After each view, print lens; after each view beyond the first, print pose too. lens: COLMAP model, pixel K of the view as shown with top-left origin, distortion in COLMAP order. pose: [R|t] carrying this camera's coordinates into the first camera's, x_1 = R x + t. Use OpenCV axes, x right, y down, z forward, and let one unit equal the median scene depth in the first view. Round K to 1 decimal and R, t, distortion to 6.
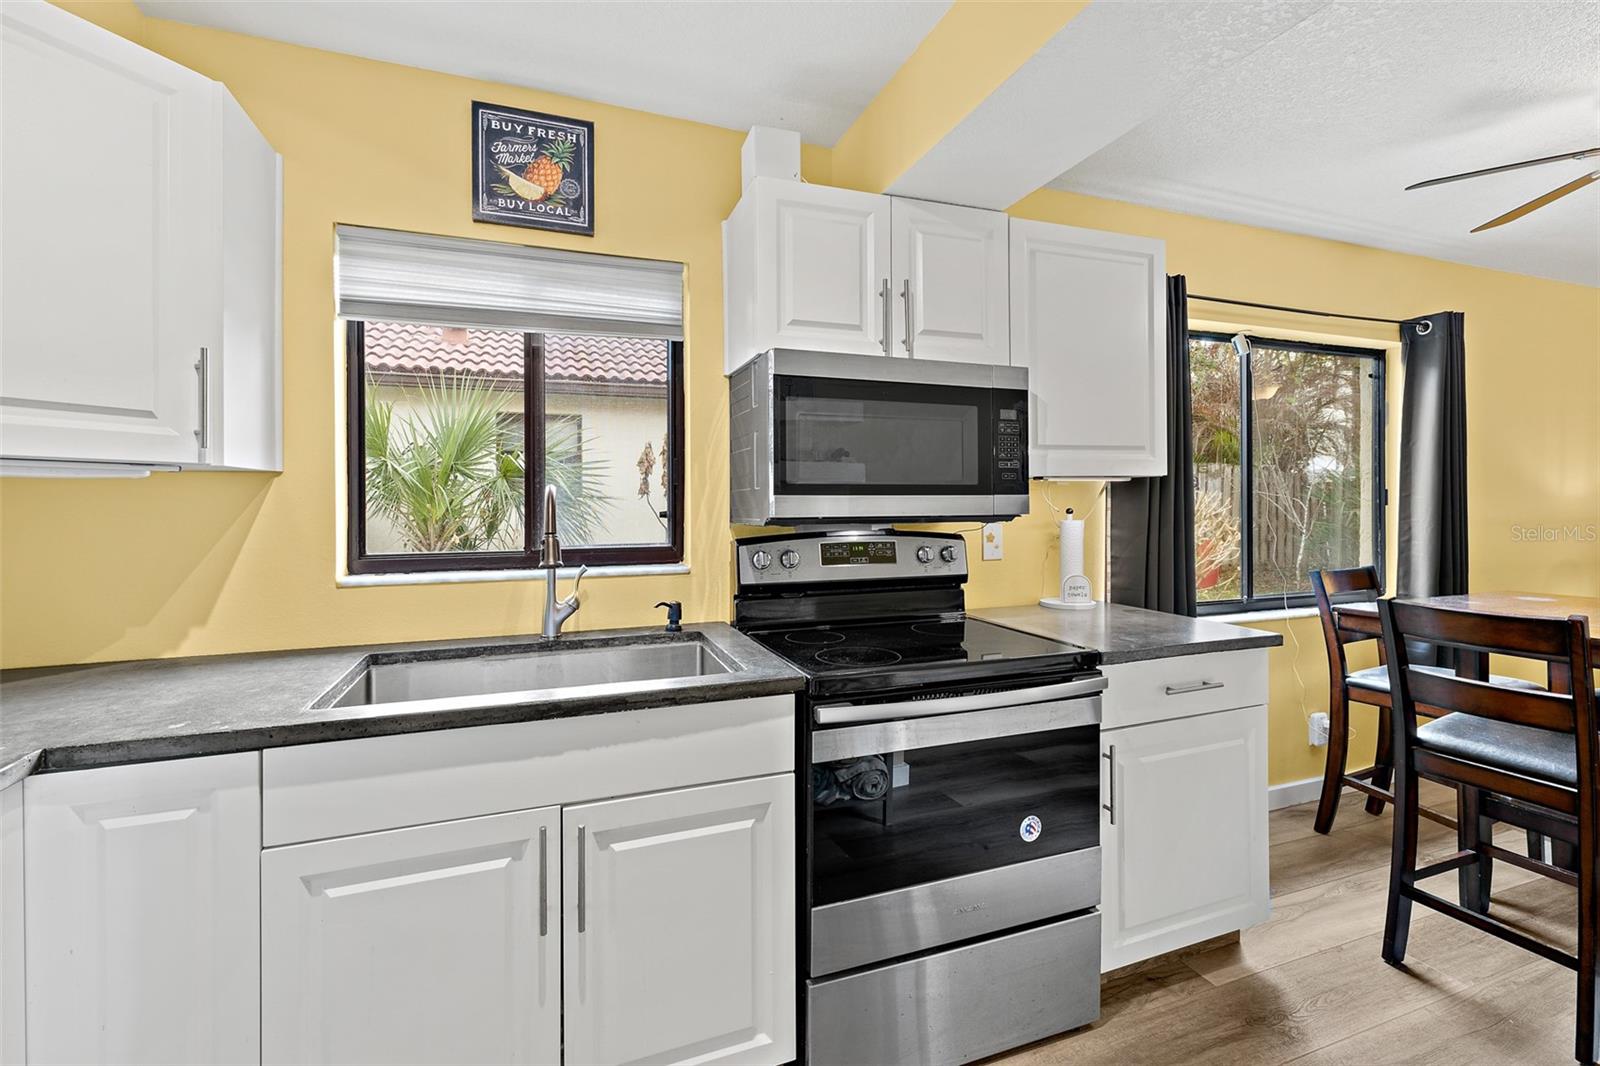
lens RADIAL K [[717.9, 0, 752.3], [0, 717.9, 505.6], [0, 0, 1]] dist [0.002833, 0.000303]
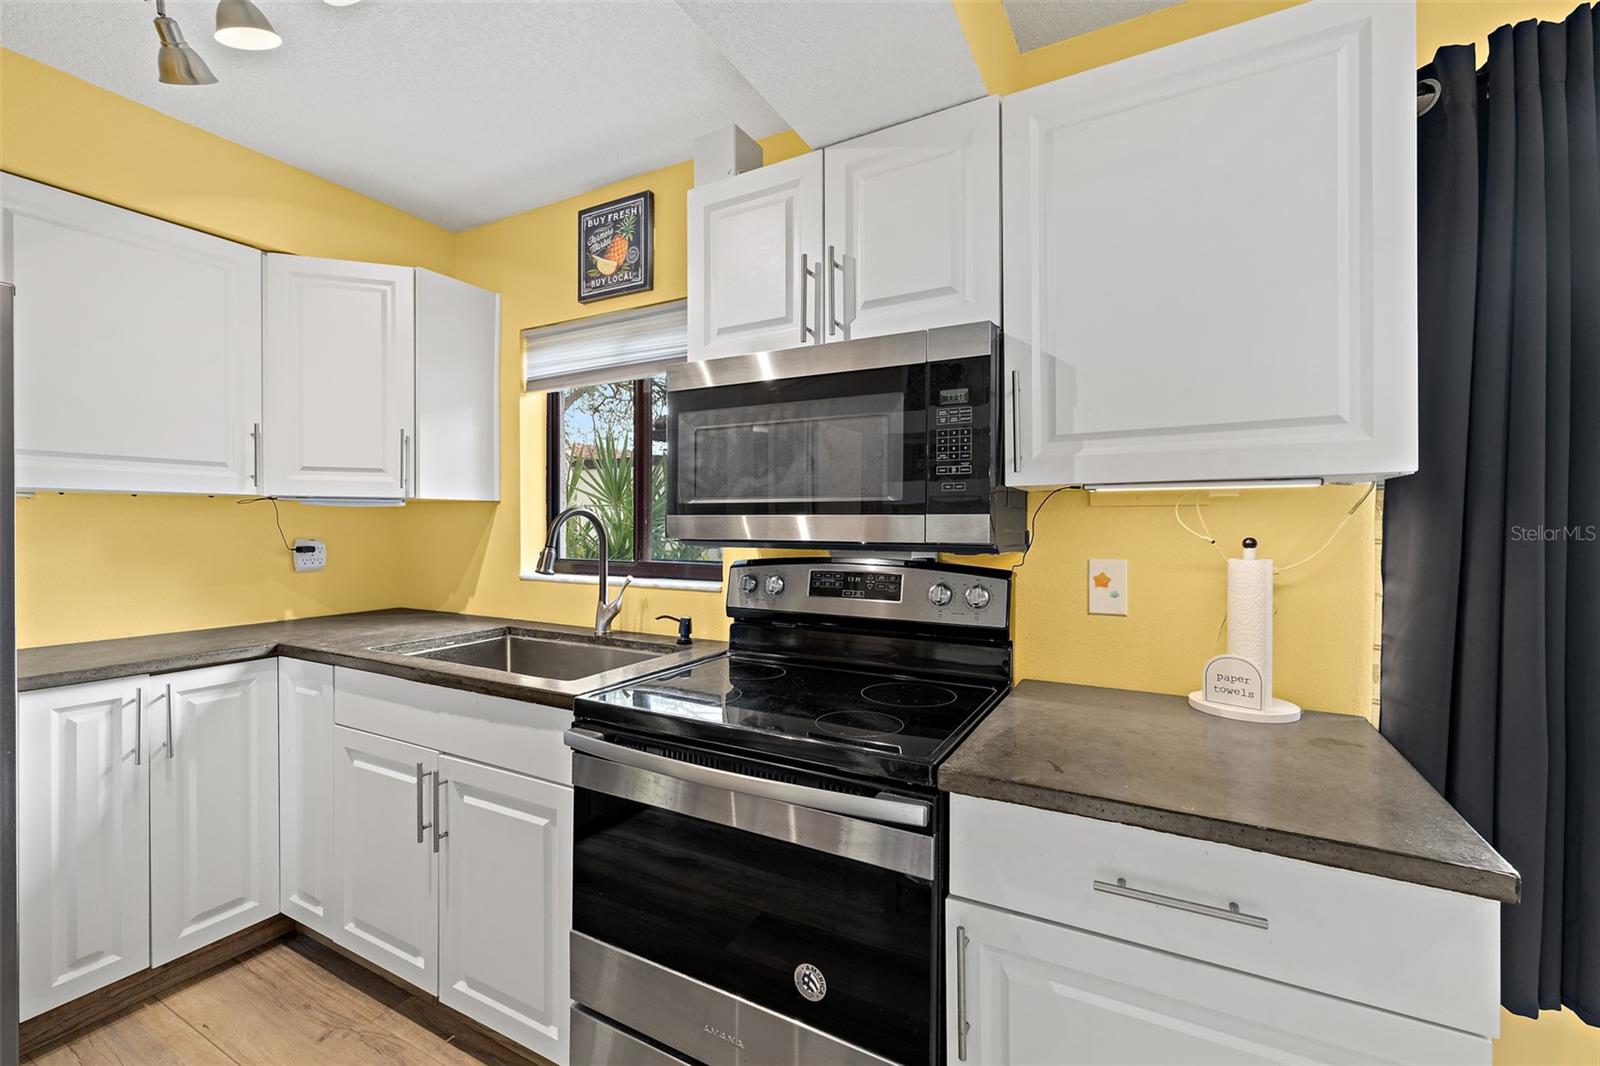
lens RADIAL K [[677.5, 0, 800.0], [0, 677.5, 533.0], [0, 0, 1]] dist [0.003505, 0.000195]
pose [[0.657949, 0.015519, -0.752902, 0.775399], [-0.013498, 0.999870, 0.008814, -0.000499], [0.752941, 0.004363, 0.658073, 0.483677]]
